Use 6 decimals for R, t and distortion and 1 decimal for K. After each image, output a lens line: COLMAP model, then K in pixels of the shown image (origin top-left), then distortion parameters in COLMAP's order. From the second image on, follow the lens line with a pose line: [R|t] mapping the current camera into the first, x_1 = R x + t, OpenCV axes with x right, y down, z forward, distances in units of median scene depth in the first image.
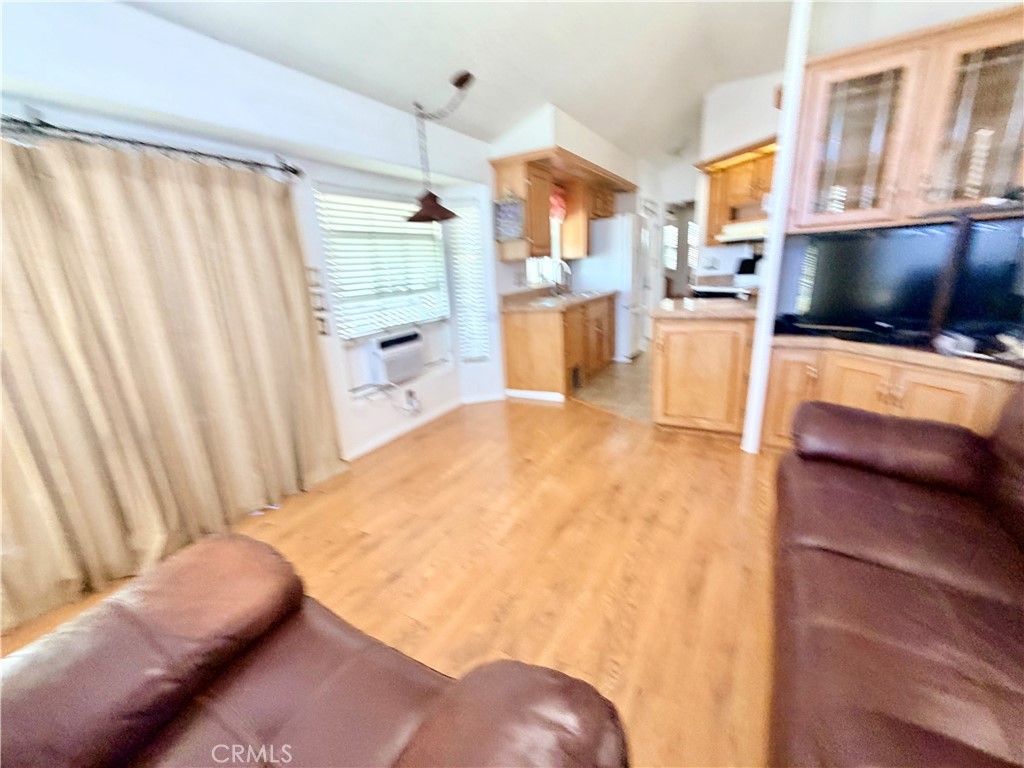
lens RADIAL K [[416.9, 0, 512.0], [0, 416.9, 384.0], [0, 0, 1]] dist [0.001668, 0.000334]
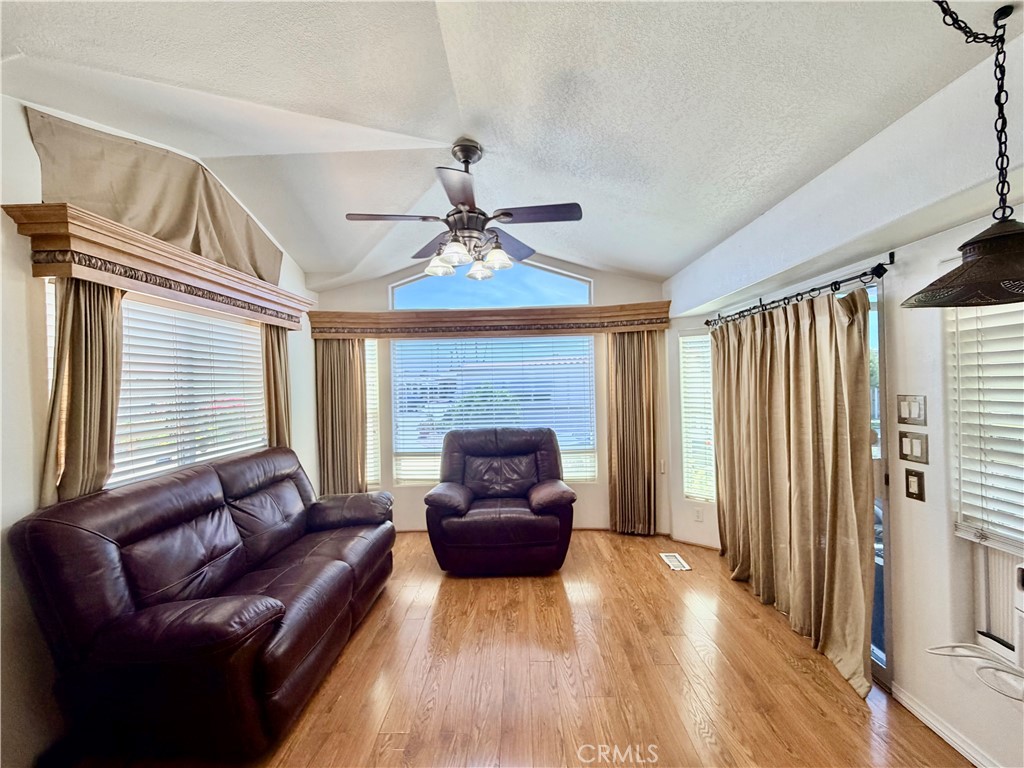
lens RADIAL K [[411.7, 0, 509.4], [0, 411.7, 385.2], [0, 0, 1]] dist [0.000190, 0.000330]
pose [[-0.868730, 0.084809, -0.487970, 0.317959], [-0.054628, 0.962813, 0.264590, -0.351781], [0.492263, 0.256514, -0.831792, 0.992615]]
